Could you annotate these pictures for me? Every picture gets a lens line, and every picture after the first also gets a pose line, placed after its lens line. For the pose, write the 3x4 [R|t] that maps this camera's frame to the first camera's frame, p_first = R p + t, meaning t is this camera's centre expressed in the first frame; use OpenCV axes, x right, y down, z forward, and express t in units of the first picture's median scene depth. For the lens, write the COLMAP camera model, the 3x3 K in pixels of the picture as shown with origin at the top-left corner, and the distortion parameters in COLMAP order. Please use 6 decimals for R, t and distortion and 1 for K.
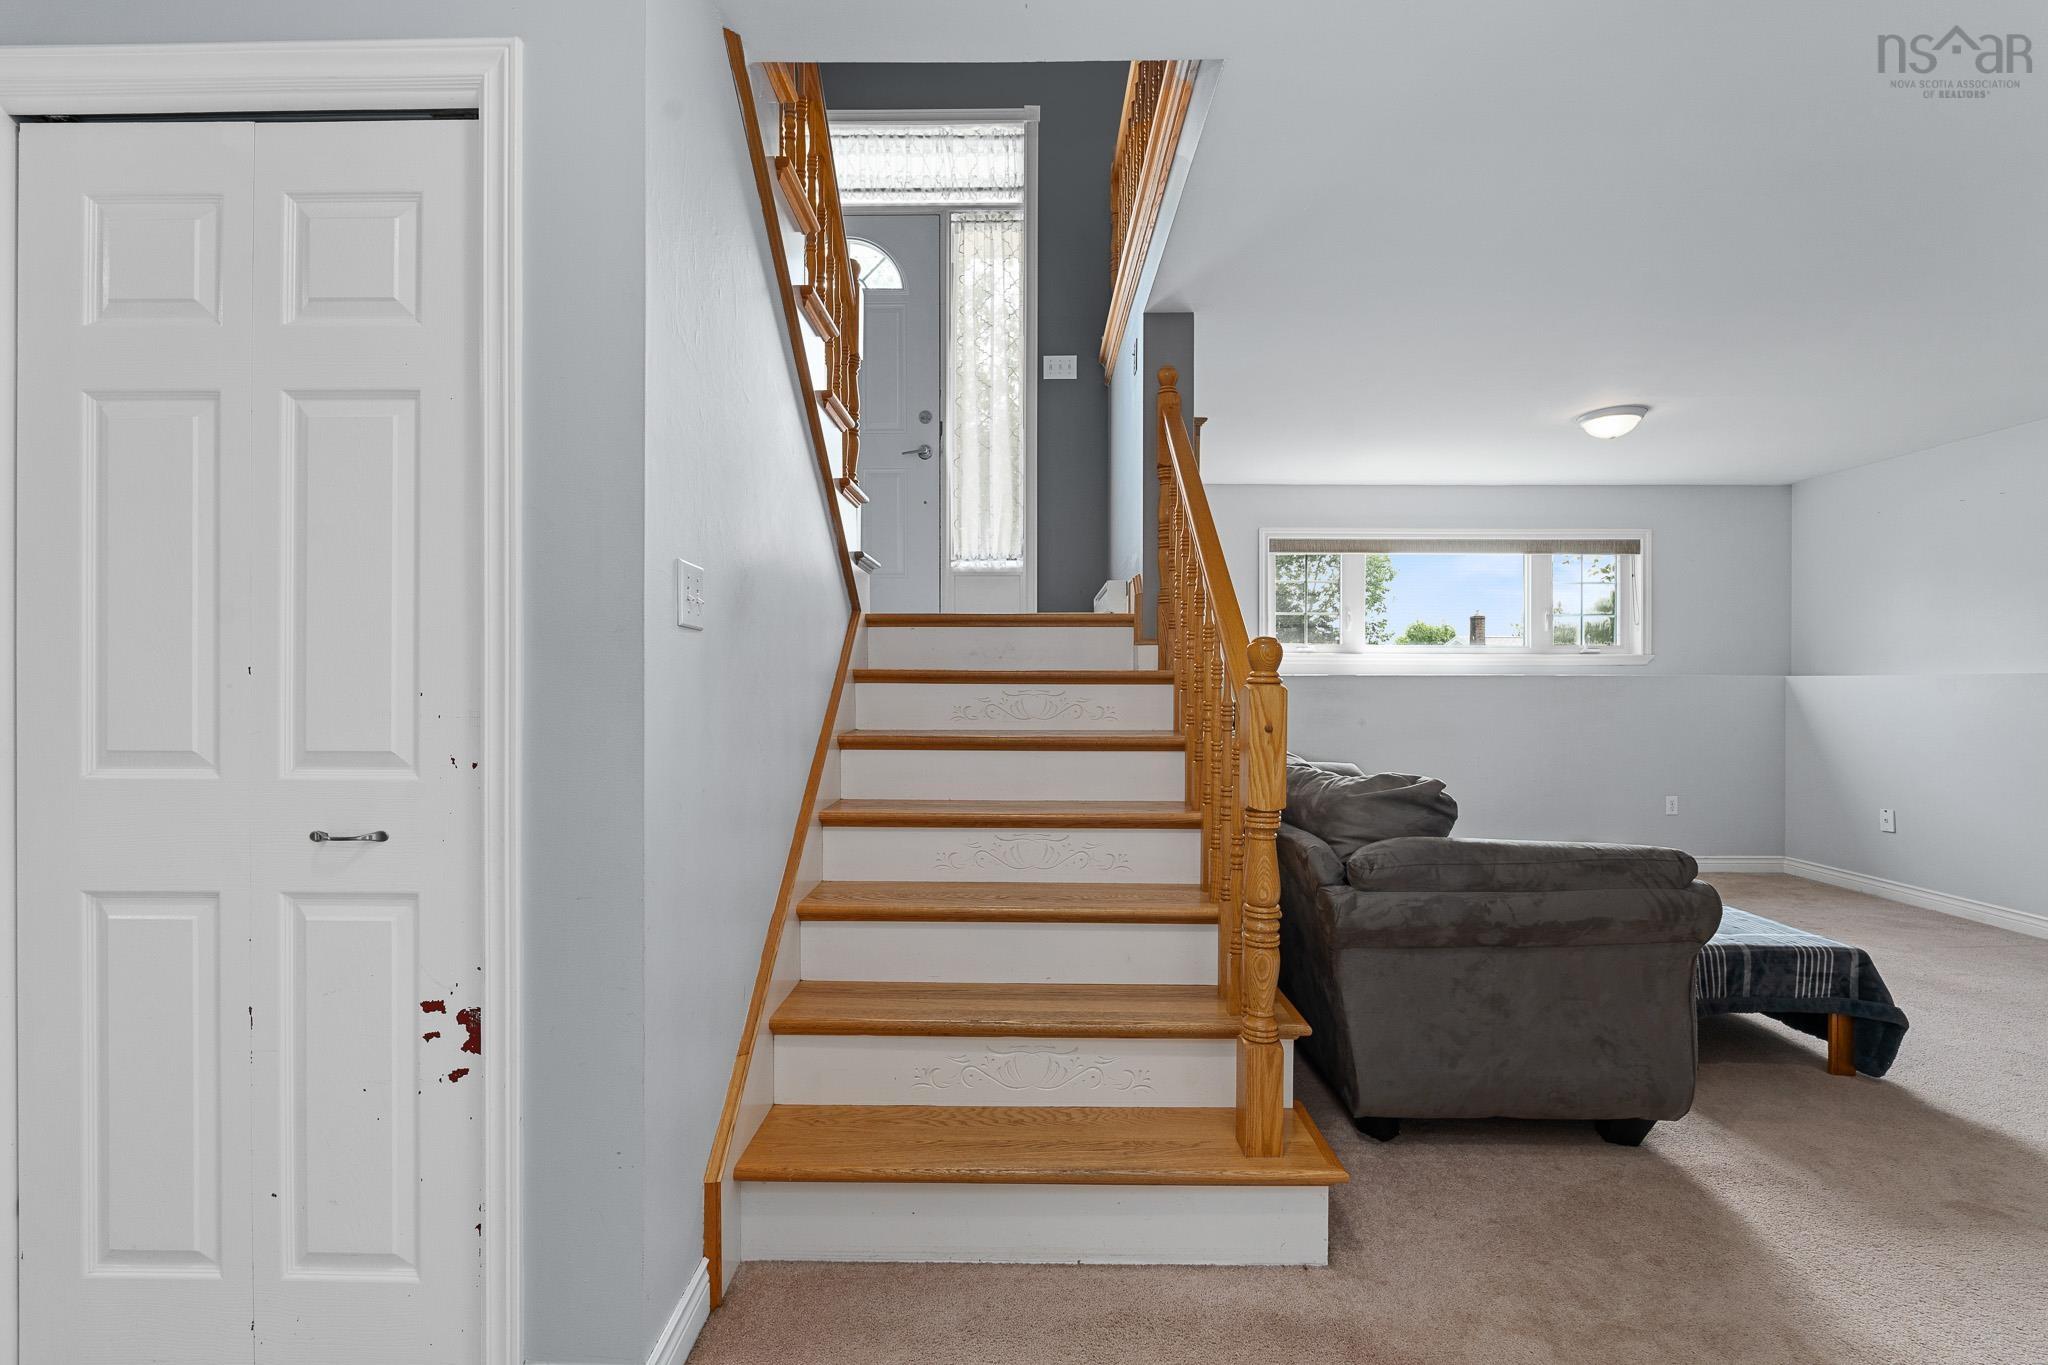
lens RADIAL K [[894.7, 0, 1026.5], [0, 894.7, 678.8], [0, 0, 1]] dist [-0.007729, 0.001618]
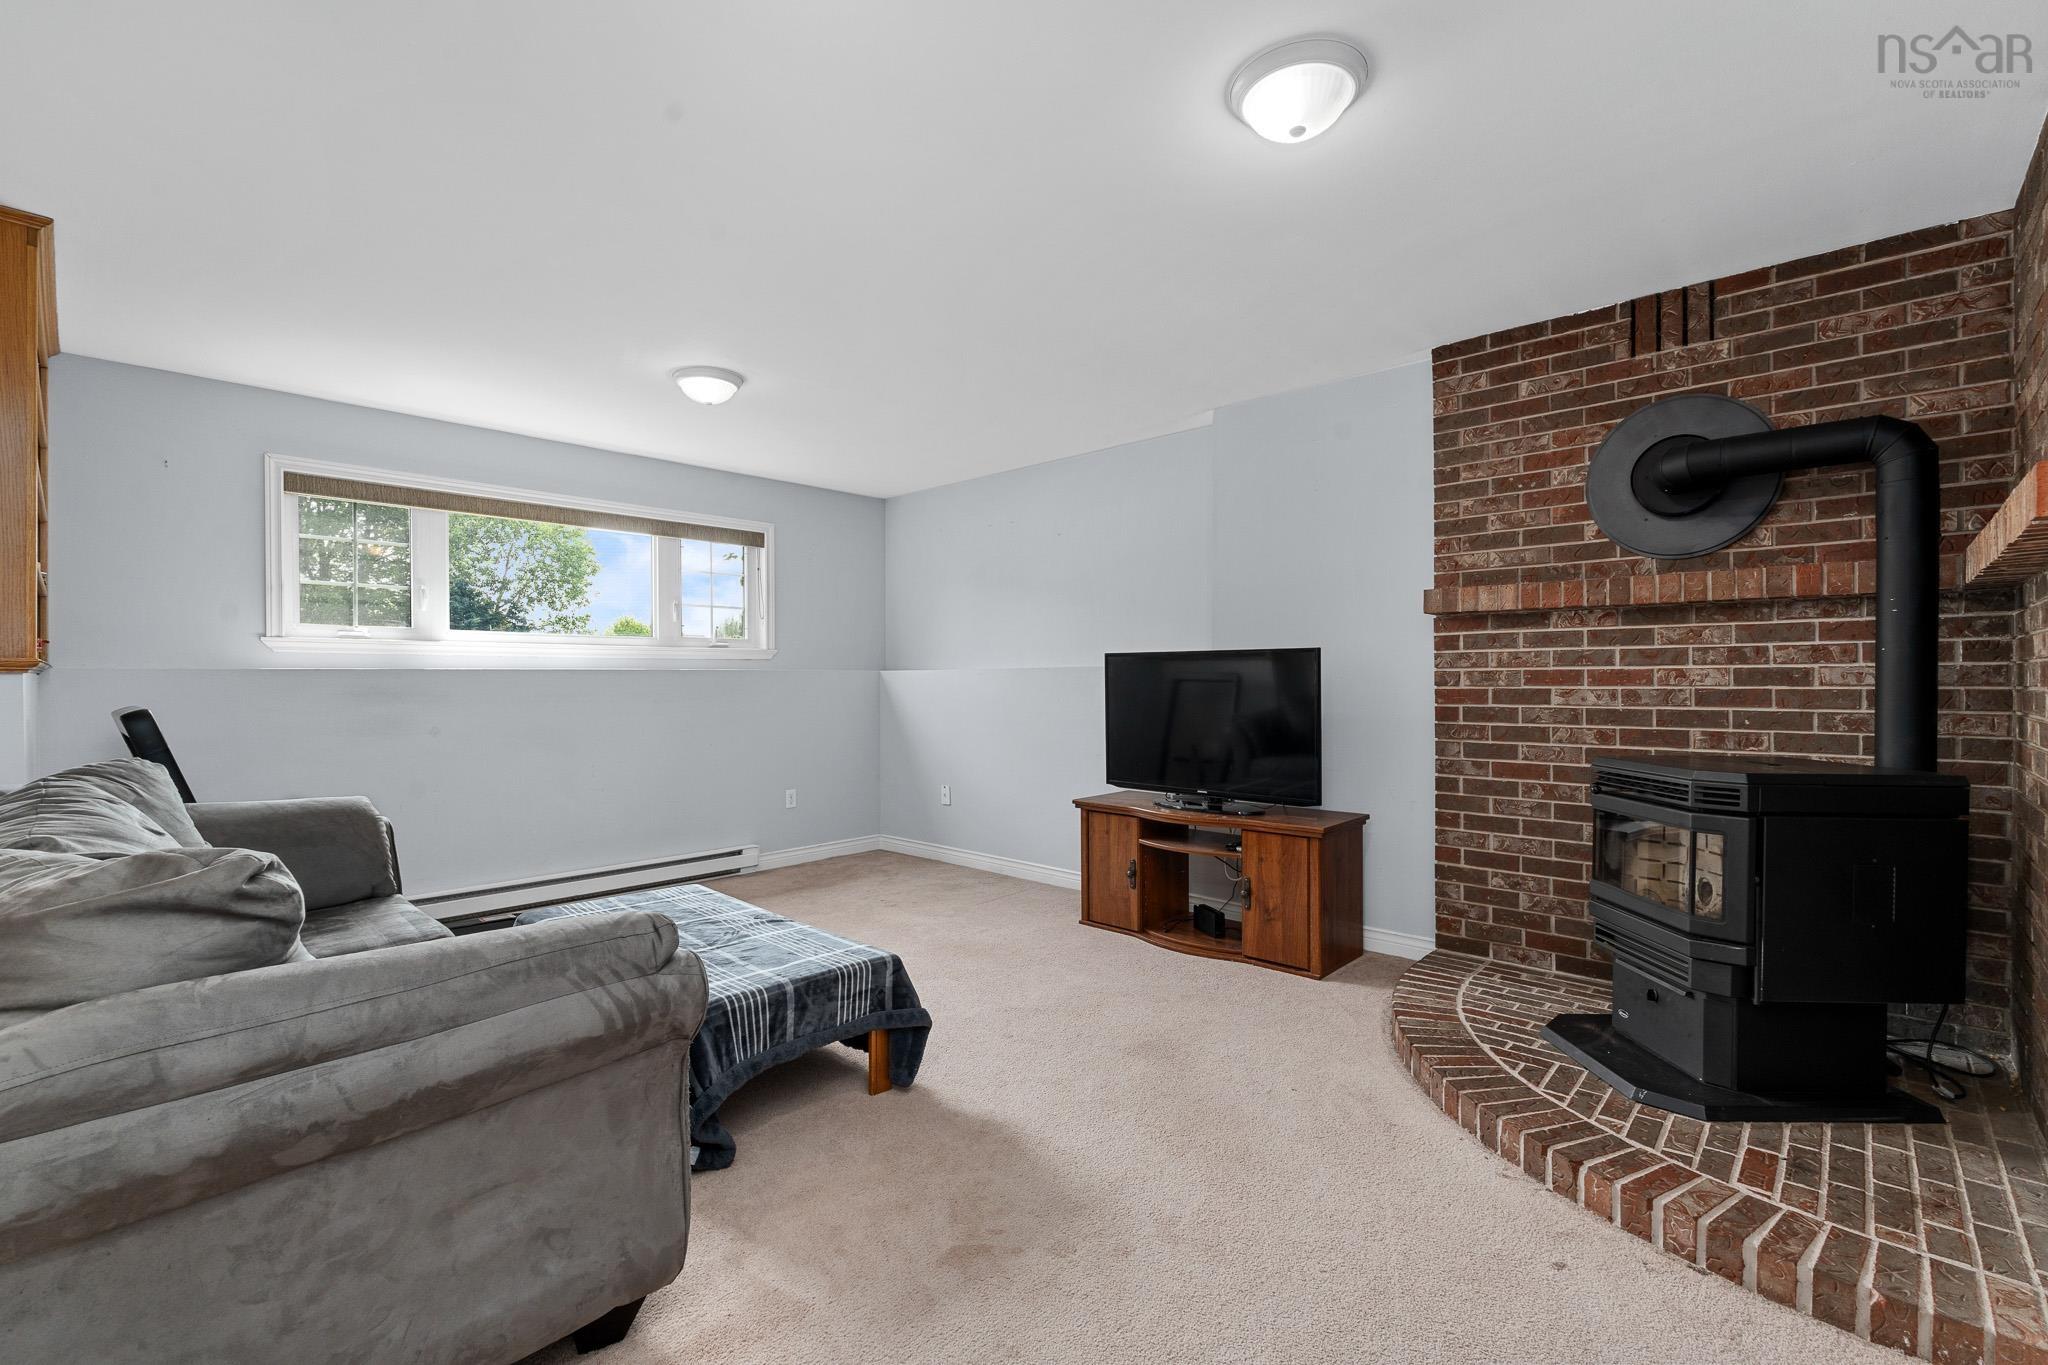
lens RADIAL K [[894.7, 0, 1025.9], [0, 894.7, 681.3], [0, 0, 1]] dist [-0.007729, 0.001618]
pose [[0.674609, -0.008669, 0.738125, 0.329752], [0.004057, 0.999959, 0.008036, 0.004310], [-0.738164, -0.002427, 0.674617, 0.252486]]
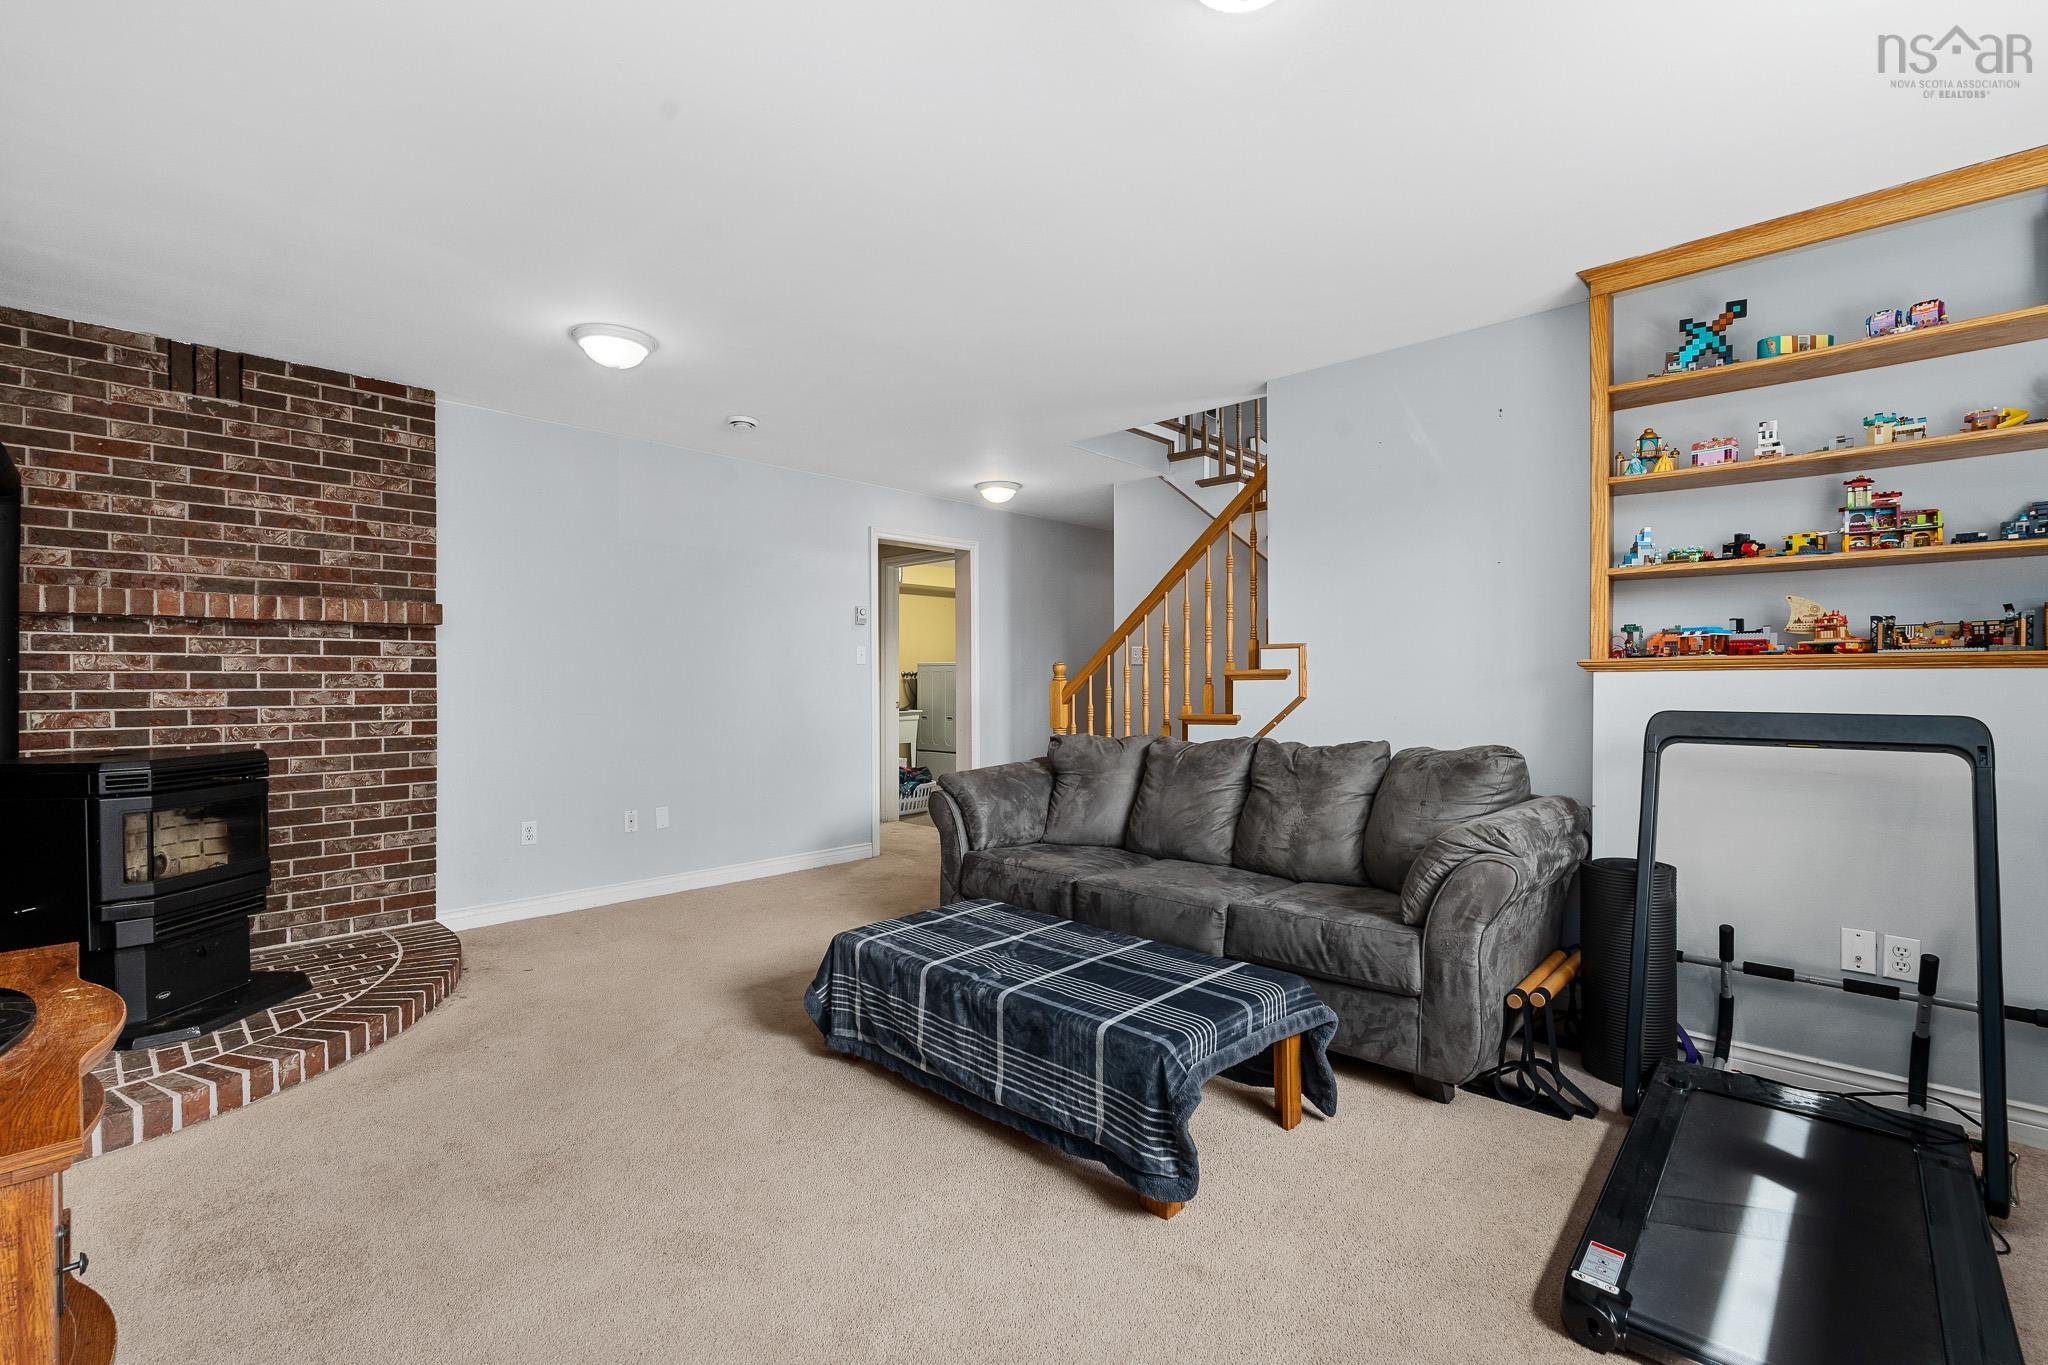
lens RADIAL K [[894.7, 0, 1030.4], [0, 894.7, 681.7], [0, 0, 1]] dist [-0.007729, 0.001618]
pose [[-0.679279, 0.002411, -0.733876, 0.923237], [0.000669, 0.999996, 0.002666, 0.006590], [0.733880, 0.001321, -0.679278, 1.036390]]
